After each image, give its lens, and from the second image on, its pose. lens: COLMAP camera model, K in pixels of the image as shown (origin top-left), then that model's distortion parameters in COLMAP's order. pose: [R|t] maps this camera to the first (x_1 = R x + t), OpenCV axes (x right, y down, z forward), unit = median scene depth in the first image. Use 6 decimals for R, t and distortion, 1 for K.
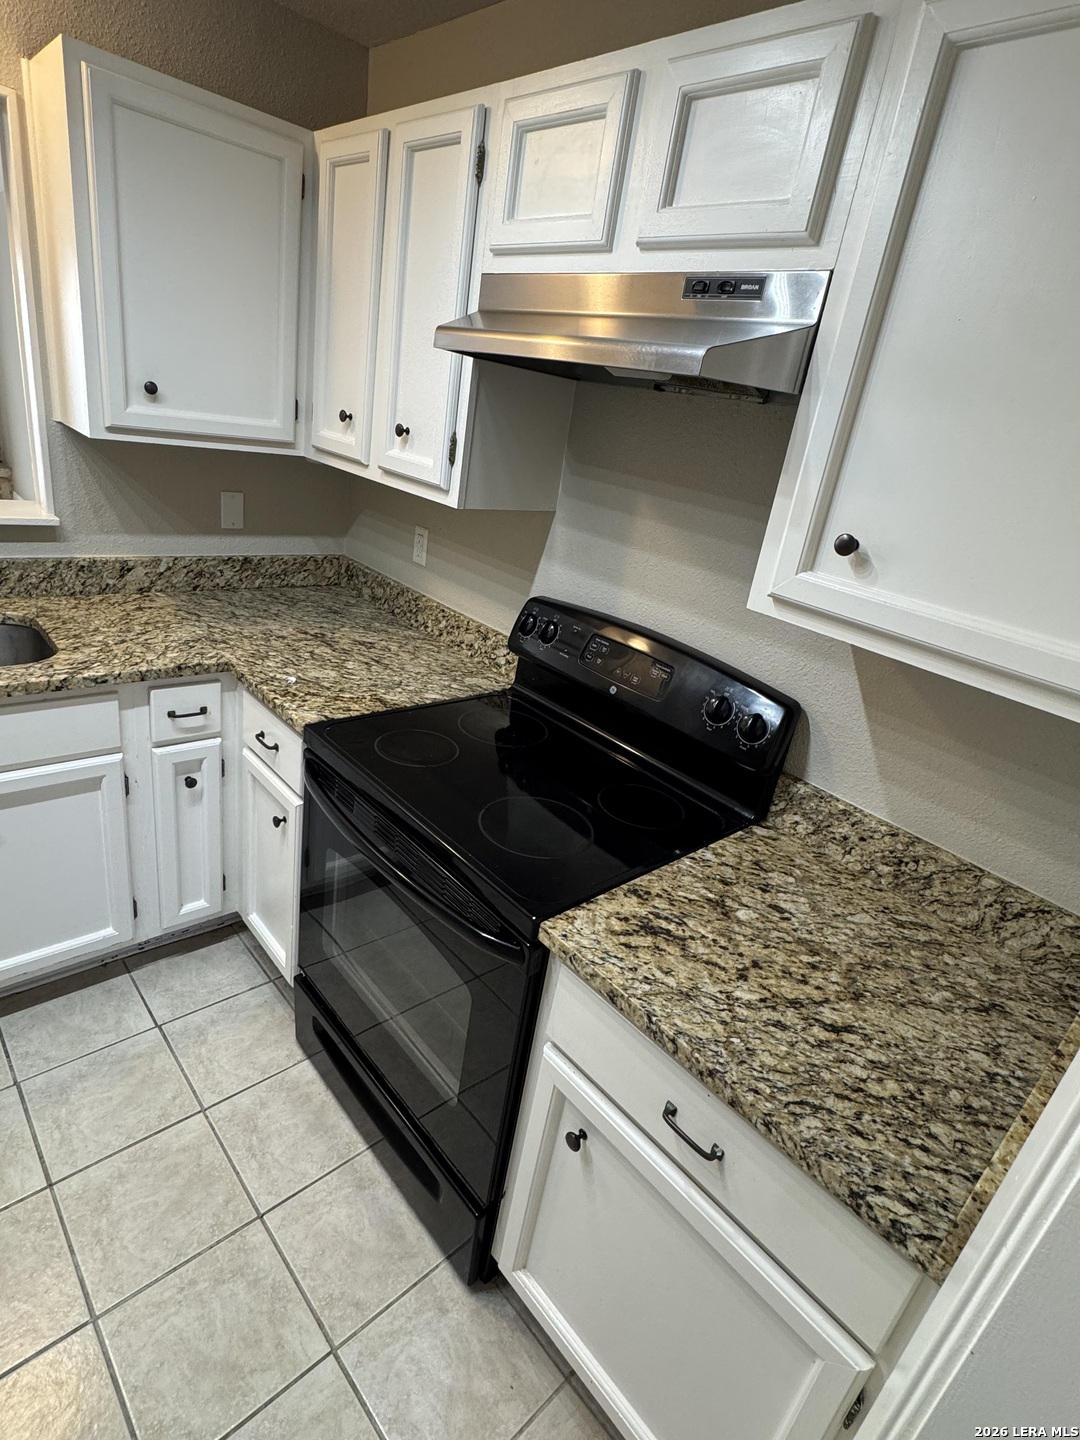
lens RADIAL K [[737.6, 0, 541.7], [0, 737.6, 716.0], [0, 0, 1]] dist [-0.004735, -0.002813]
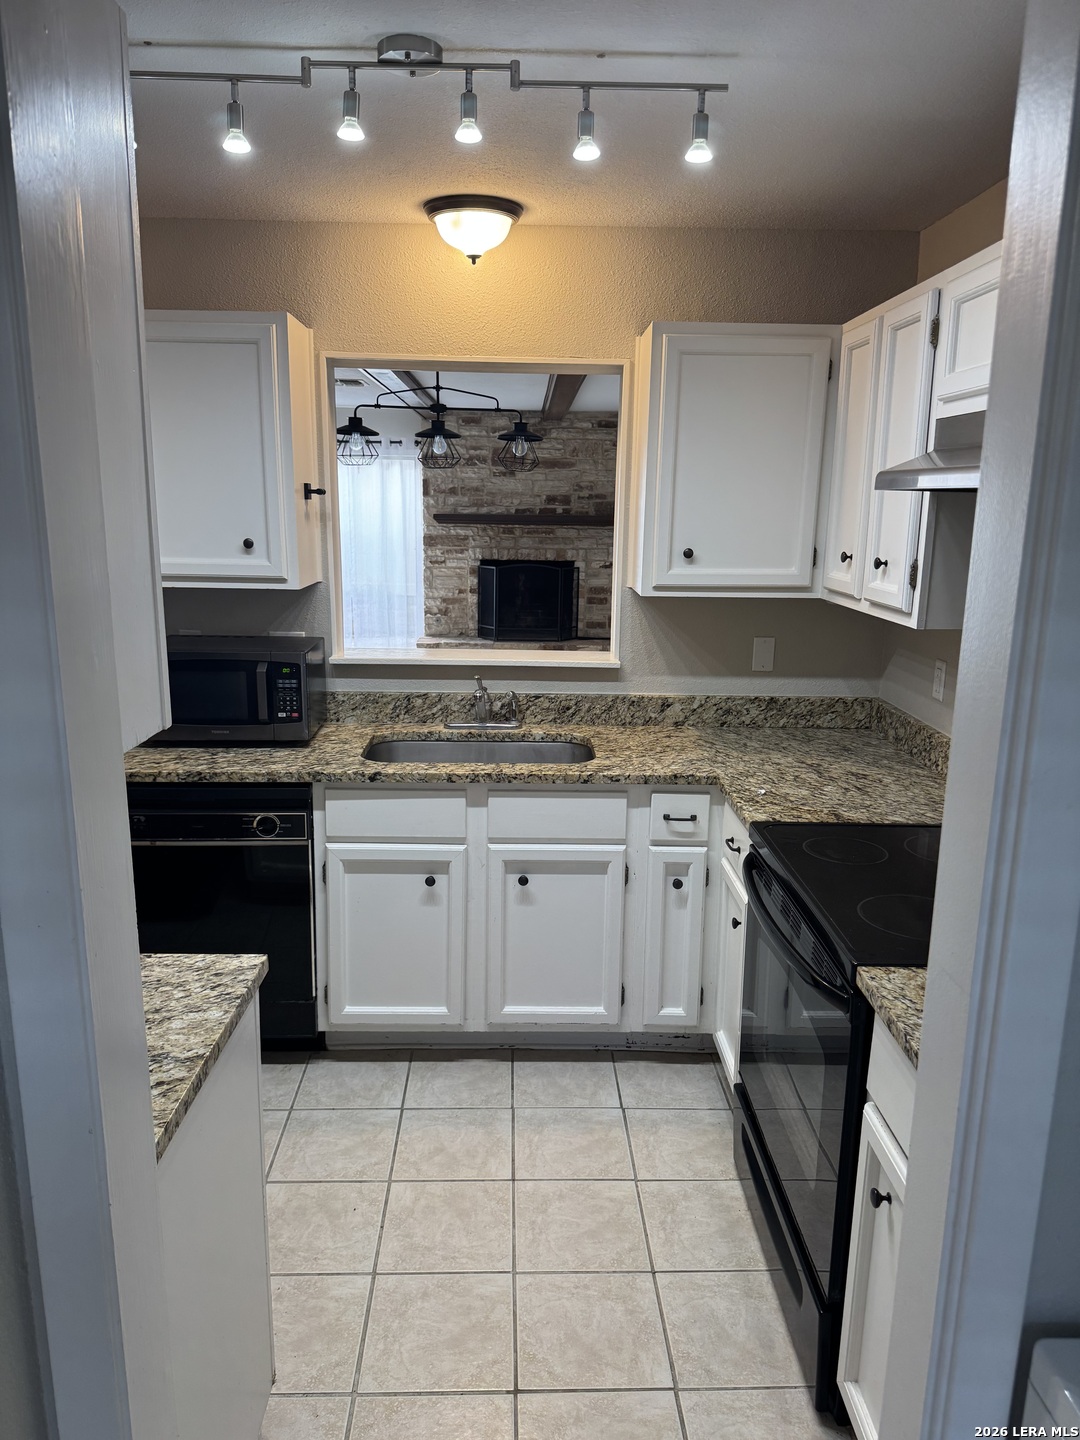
lens RADIAL K [[984.3, 0, 530.1], [0, 984.3, 717.0], [0, 0, 1]] dist [0.037956, -0.009128]
pose [[0.739832, -0.001872, -0.672789, 0.372081], [-0.161698, 0.970191, -0.180510, 0.155639], [0.653072, 0.242336, 0.717475, -0.281405]]
